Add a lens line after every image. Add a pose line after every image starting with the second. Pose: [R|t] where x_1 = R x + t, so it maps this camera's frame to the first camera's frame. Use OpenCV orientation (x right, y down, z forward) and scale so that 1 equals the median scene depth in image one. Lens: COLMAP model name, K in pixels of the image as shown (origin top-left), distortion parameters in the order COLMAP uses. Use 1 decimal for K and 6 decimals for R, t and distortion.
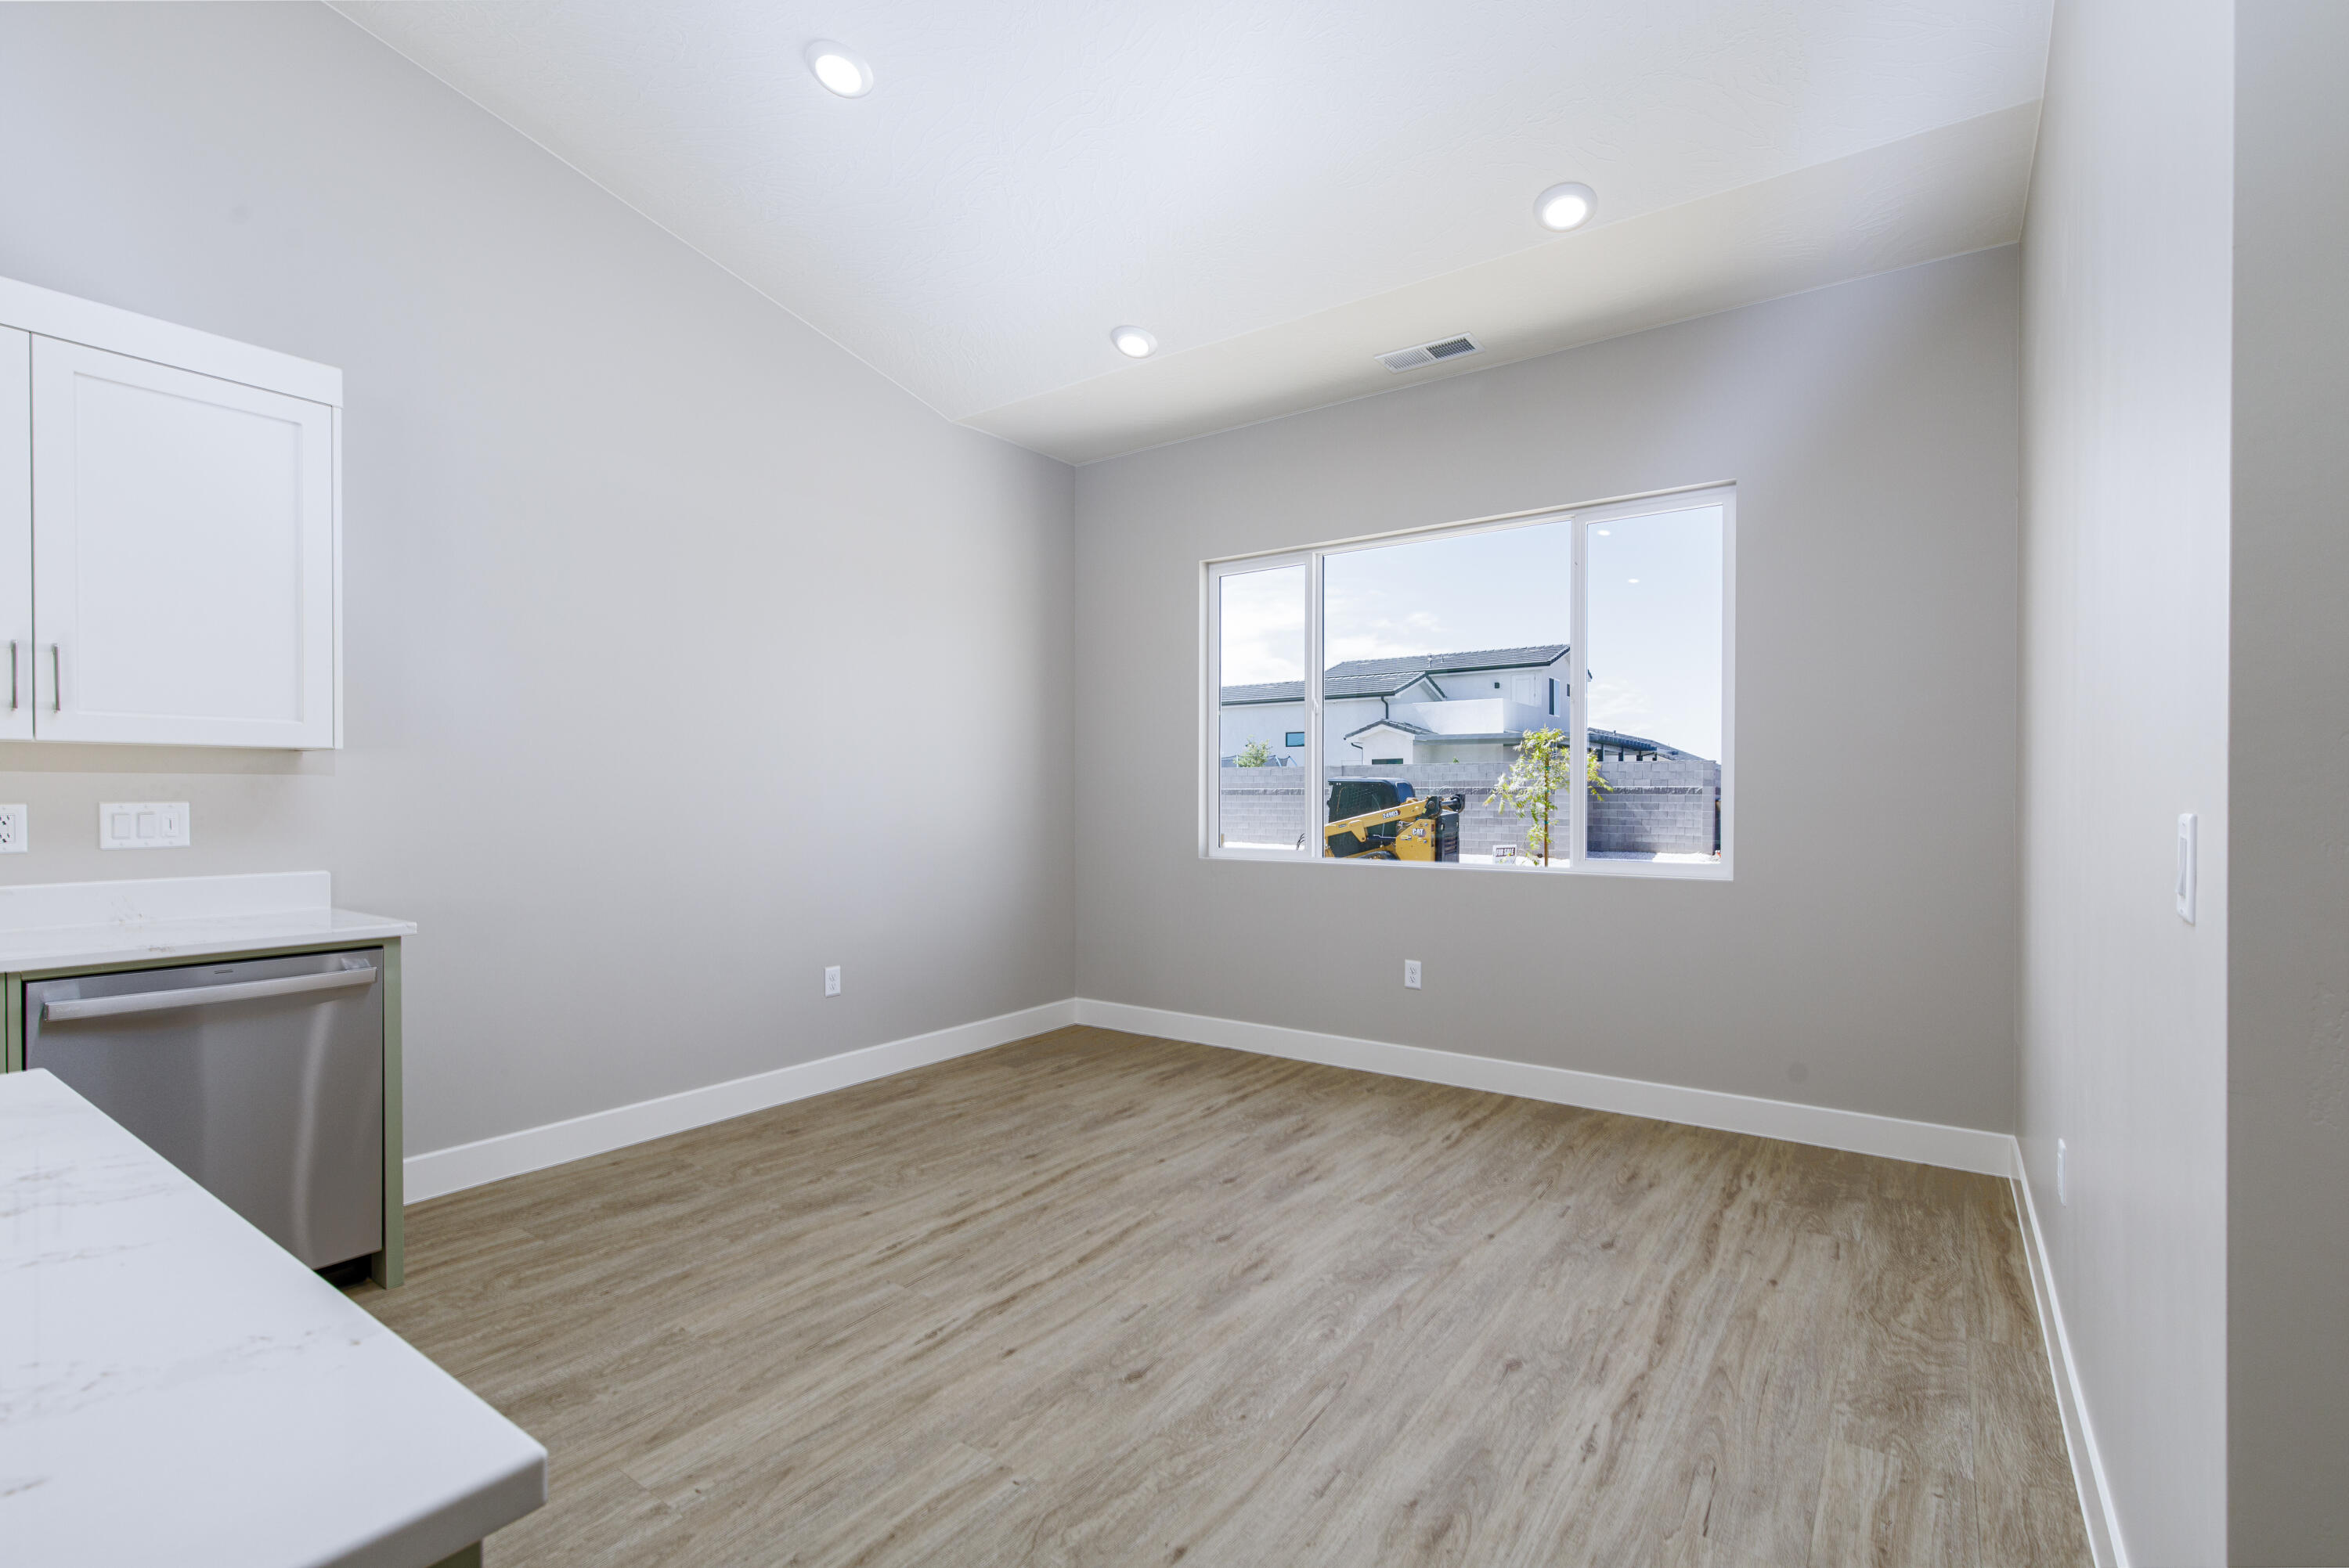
lens RADIAL K [[1070.7, 0, 1195.7], [0, 1070.7, 785.6], [0, 0, 1]] dist [0.001924, 0.003461]
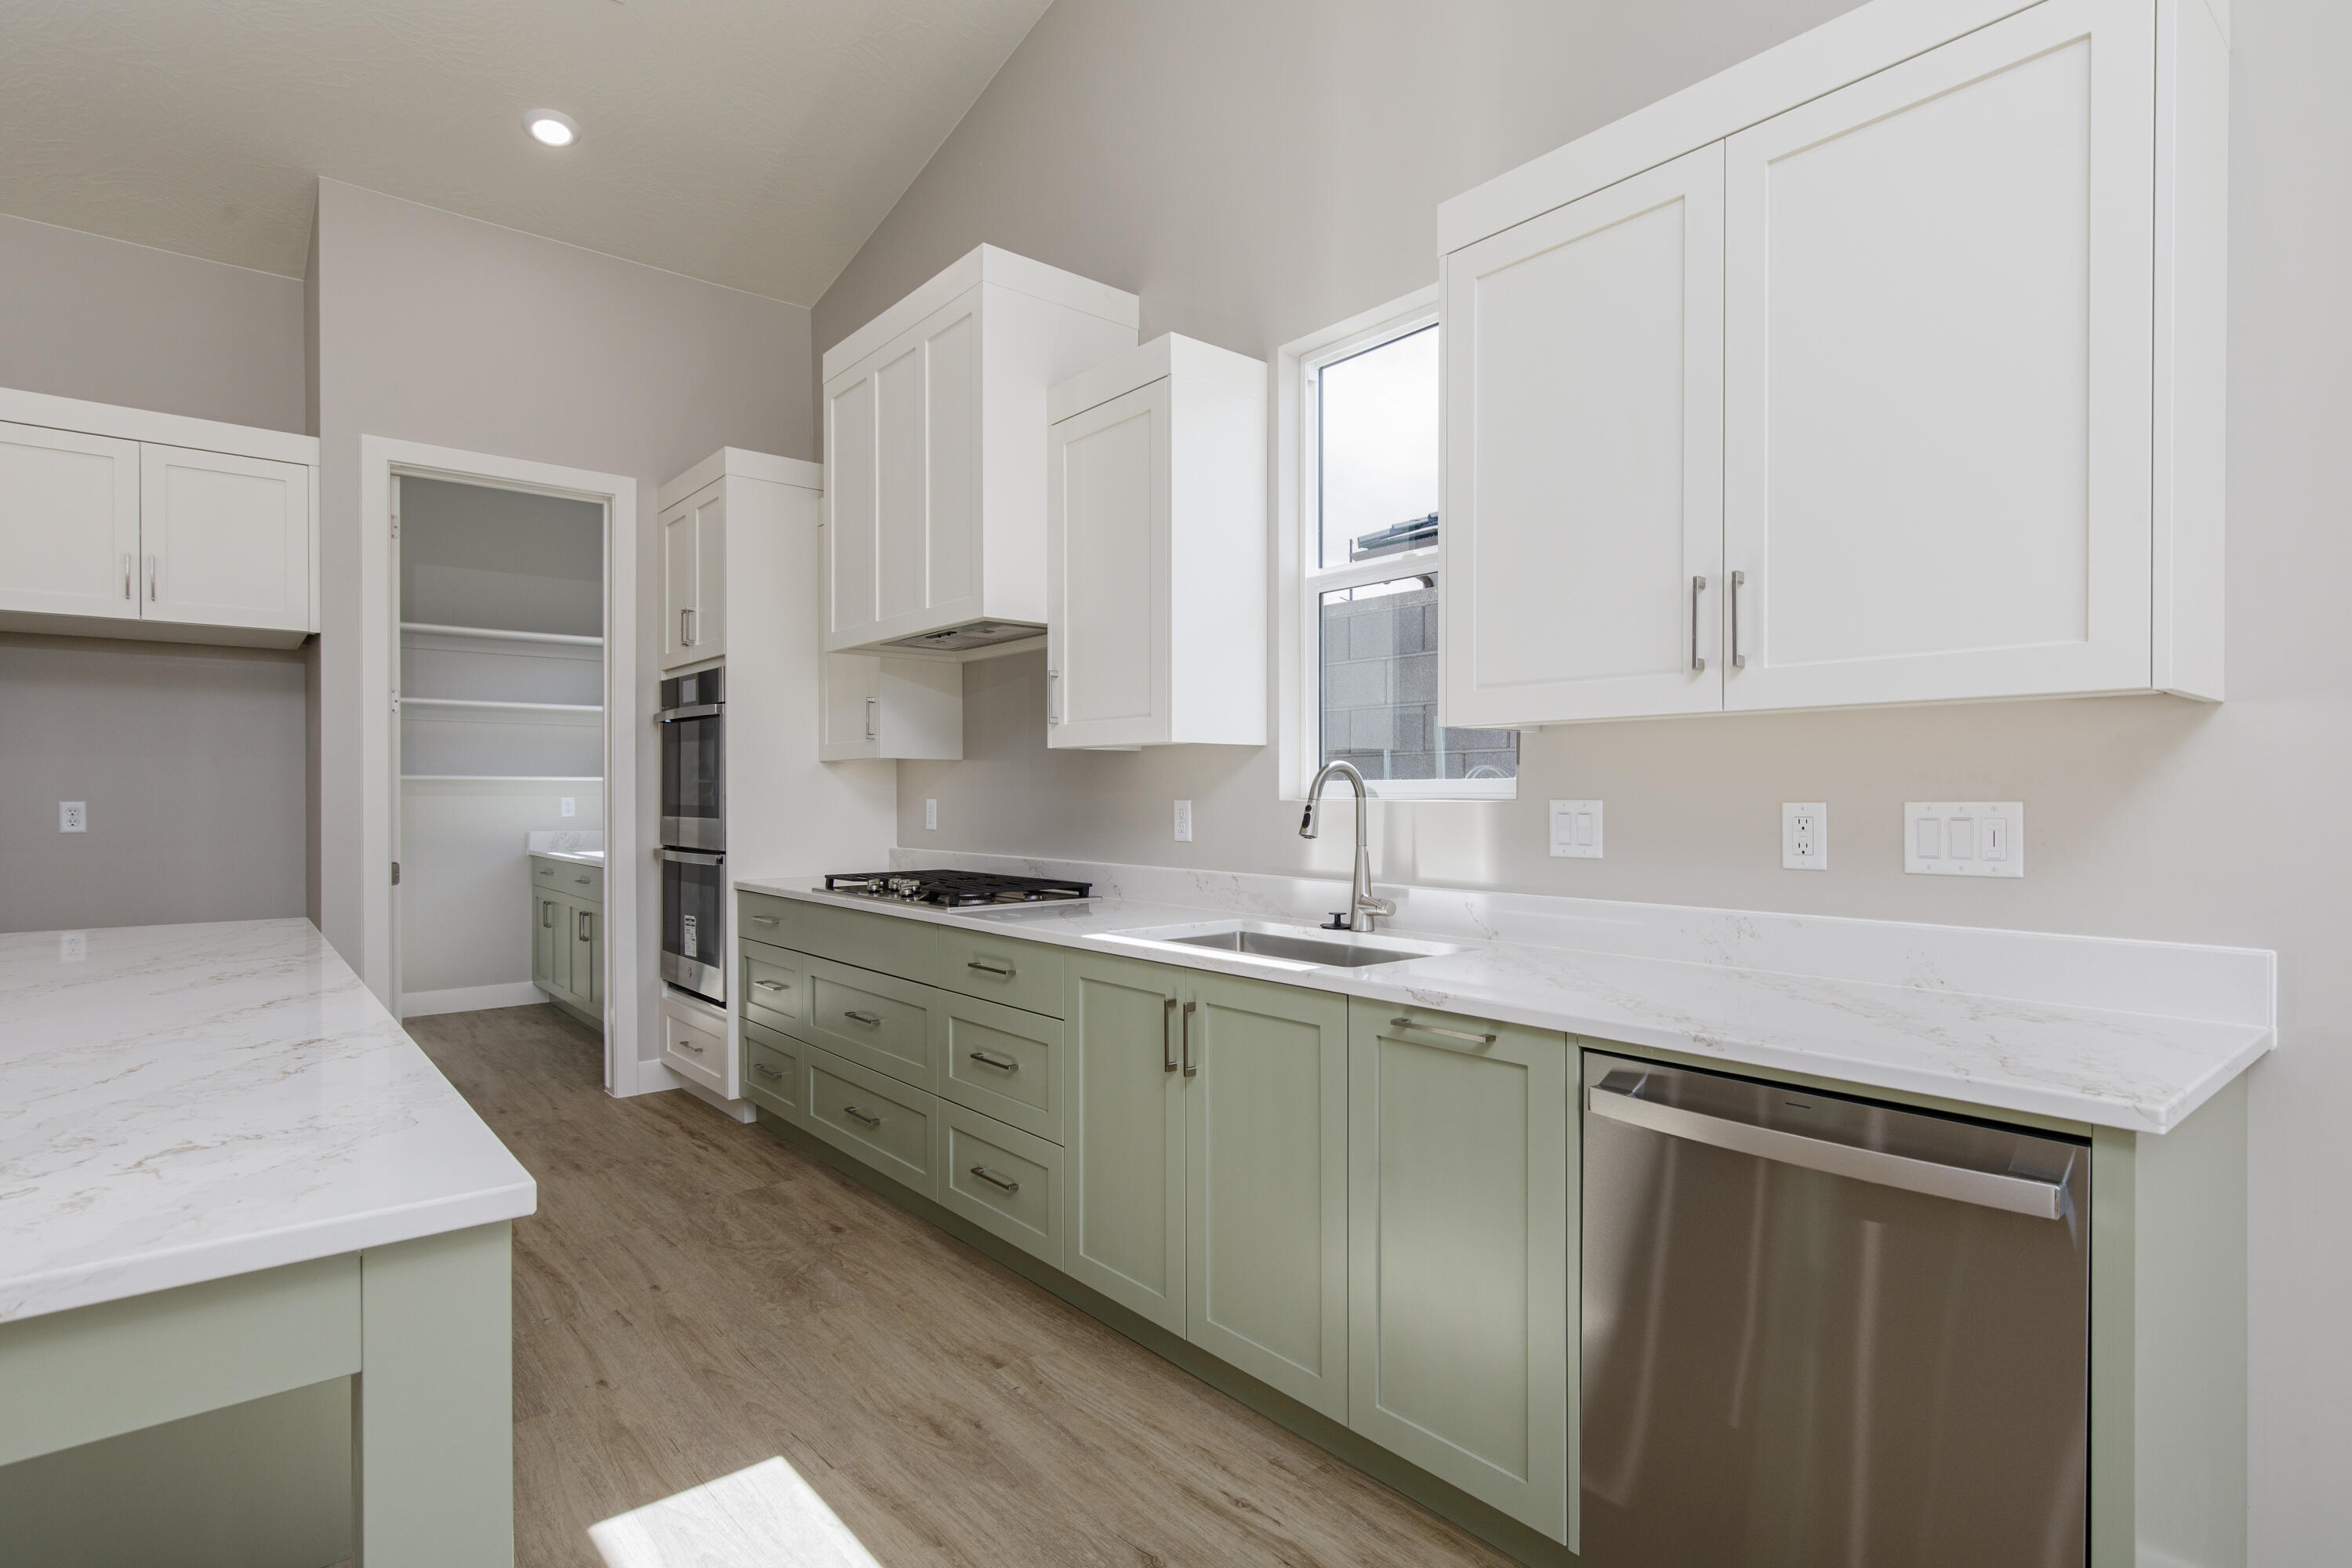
lens RADIAL K [[1179.8, 0, 1193.2], [0, 1179.8, 786.9], [0, 0, 1]] dist [-0.001784, -0.000651]
pose [[-0.250947, -0.006923, -0.967976, -0.030925], [0.008831, 0.999916, -0.009441, 0.001412], [0.967961, -0.010917, -0.250865, 0.112898]]
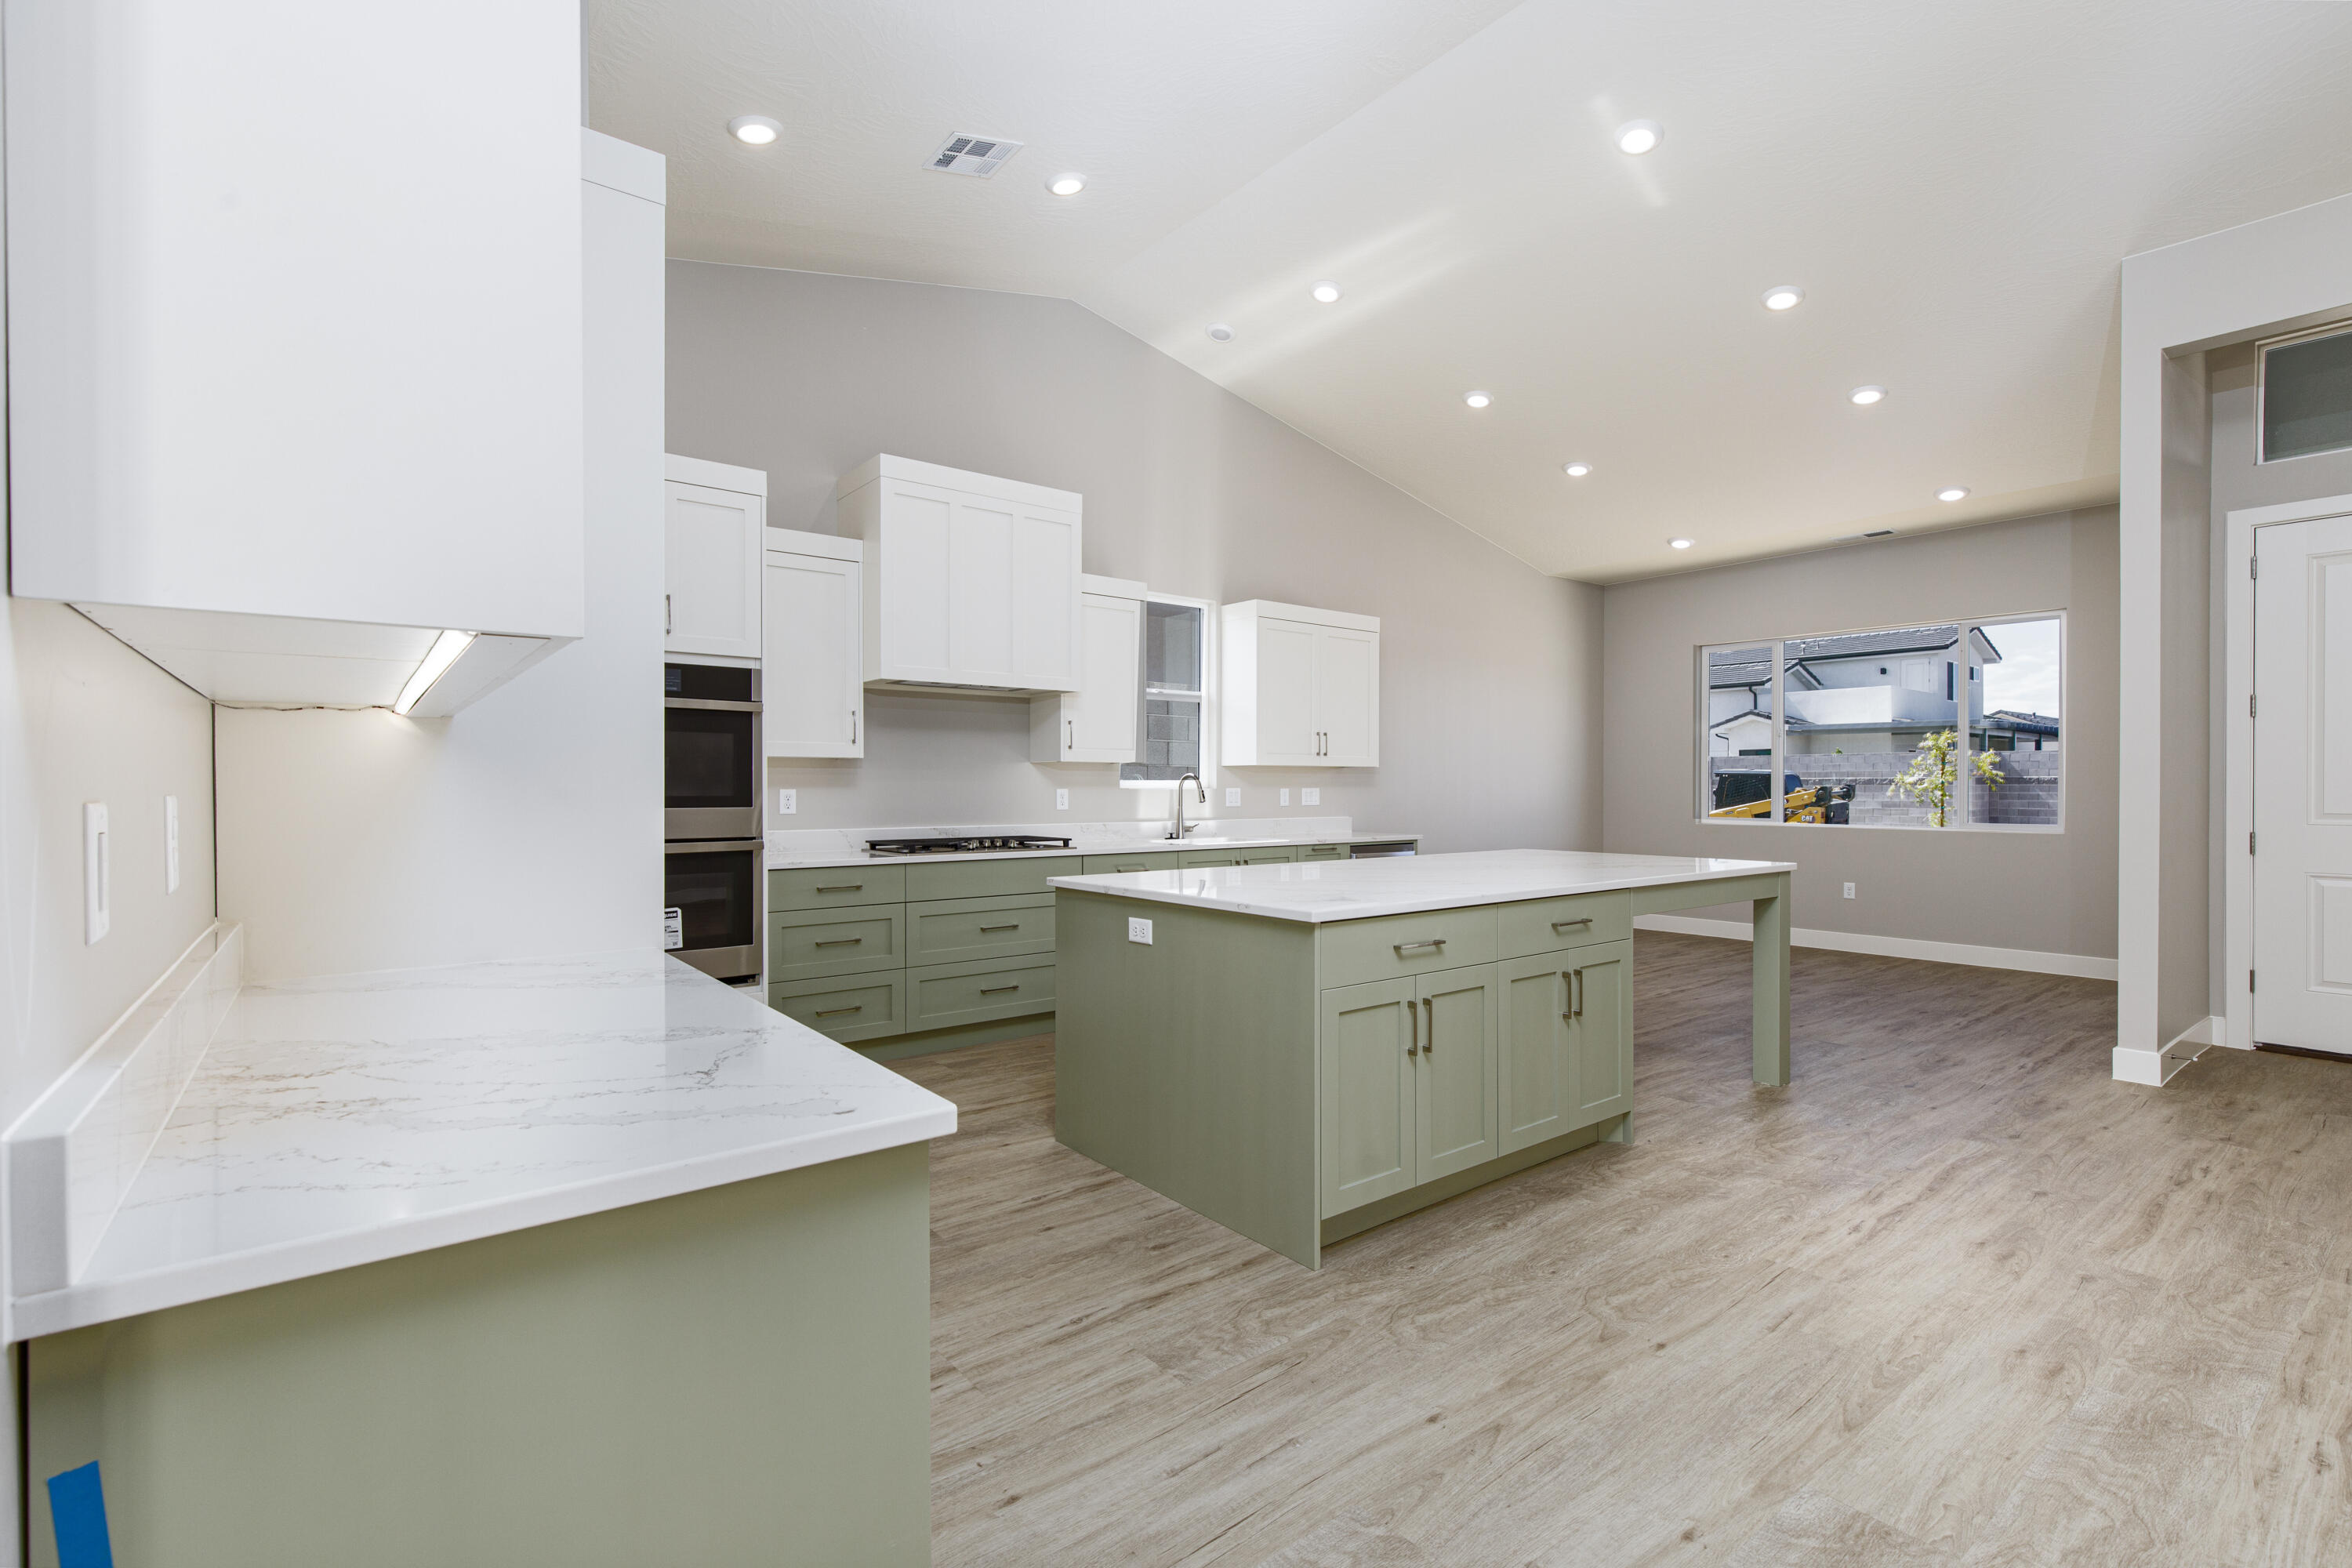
lens RADIAL K [[1072.1, 0, 1186.3], [0, 1072.1, 775.7], [0, 0, 1]] dist [0.001924, 0.003461]
pose [[0.955769, -0.004451, -0.294085, -0.077641], [0.003900, 0.999989, -0.002461, -0.001209], [0.294093, 0.001205, 0.955776, -0.240107]]
